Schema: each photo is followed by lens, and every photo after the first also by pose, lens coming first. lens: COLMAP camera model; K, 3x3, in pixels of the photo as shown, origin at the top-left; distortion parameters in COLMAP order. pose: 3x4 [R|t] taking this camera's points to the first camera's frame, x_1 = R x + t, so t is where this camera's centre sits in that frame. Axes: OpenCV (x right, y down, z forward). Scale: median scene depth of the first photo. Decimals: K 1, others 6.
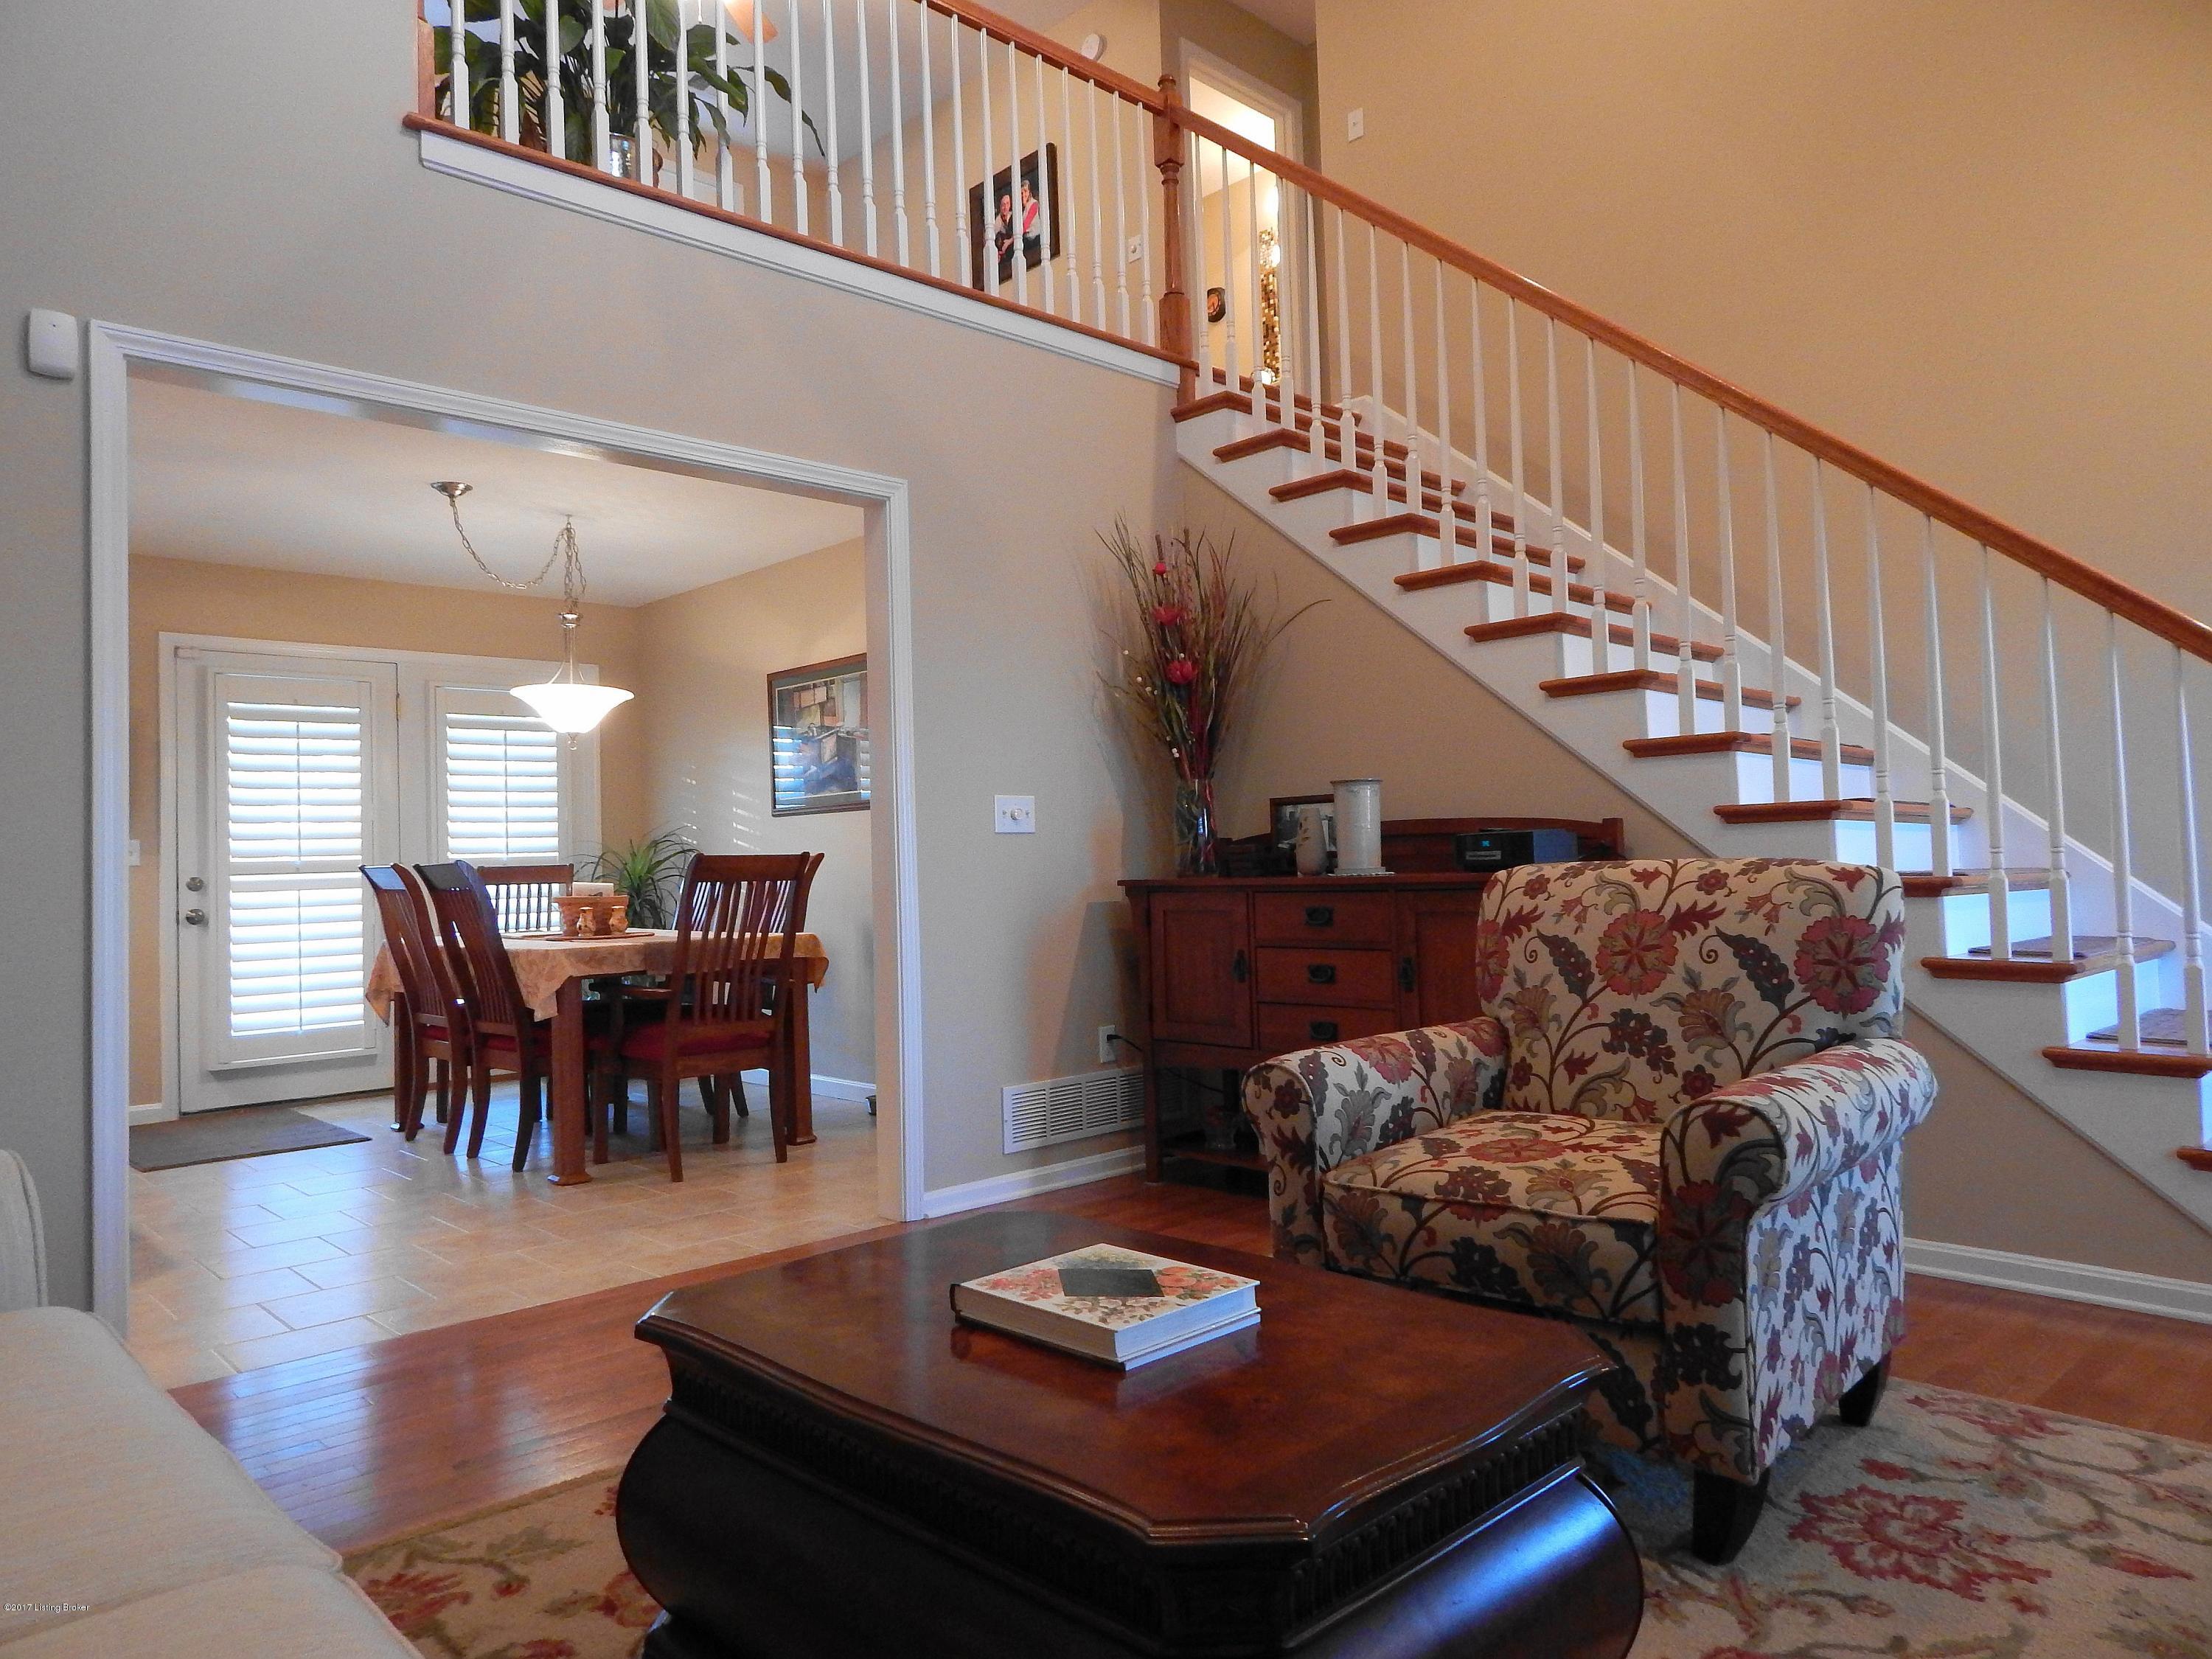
lens RADIAL K [[1460.1, 0, 1099.8], [0, 1460.1, 825.9], [0, 0, 1]] dist [0.013909, -0.018888]
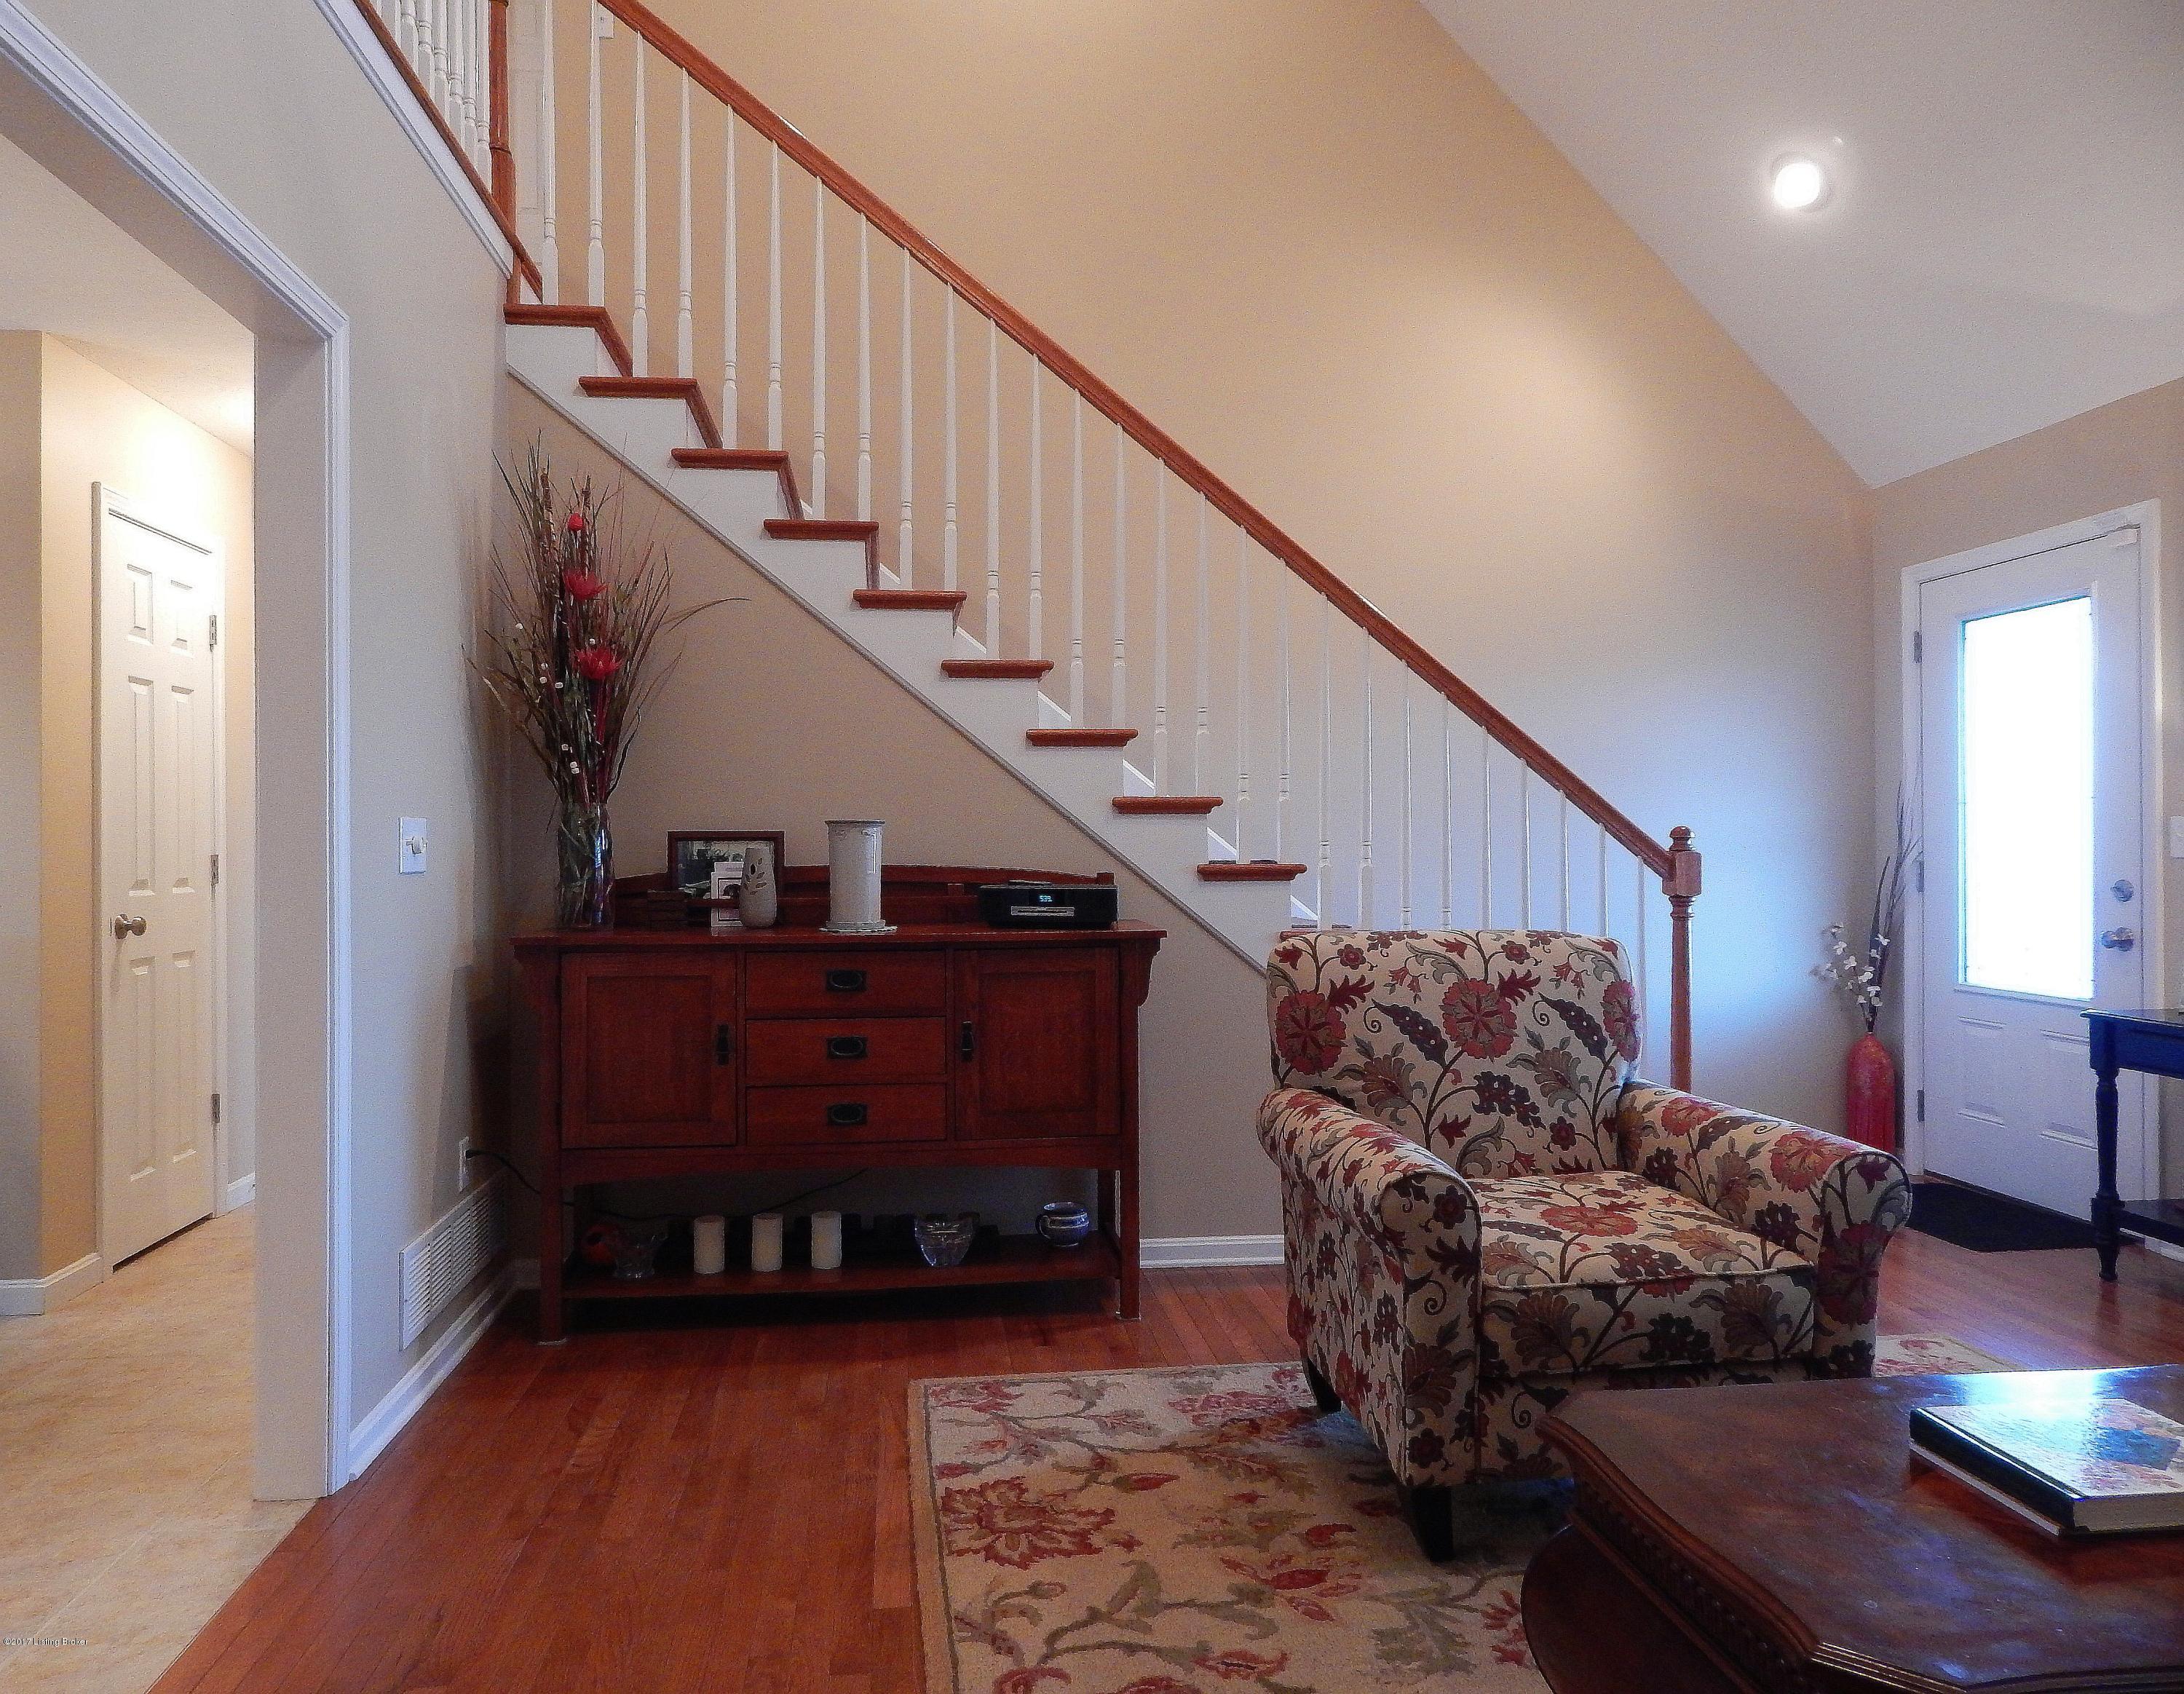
lens RADIAL K [[1501.6, 0, 1130.8], [0, 1501.6, 804.0], [0, 0, 1]] dist [0.012585, -0.004062]
pose [[0.620396, 0.055060, 0.782354, -0.647006], [-0.037342, 0.998475, -0.040659, -0.016318], [-0.783399, -0.003990, 0.621506, 0.490964]]
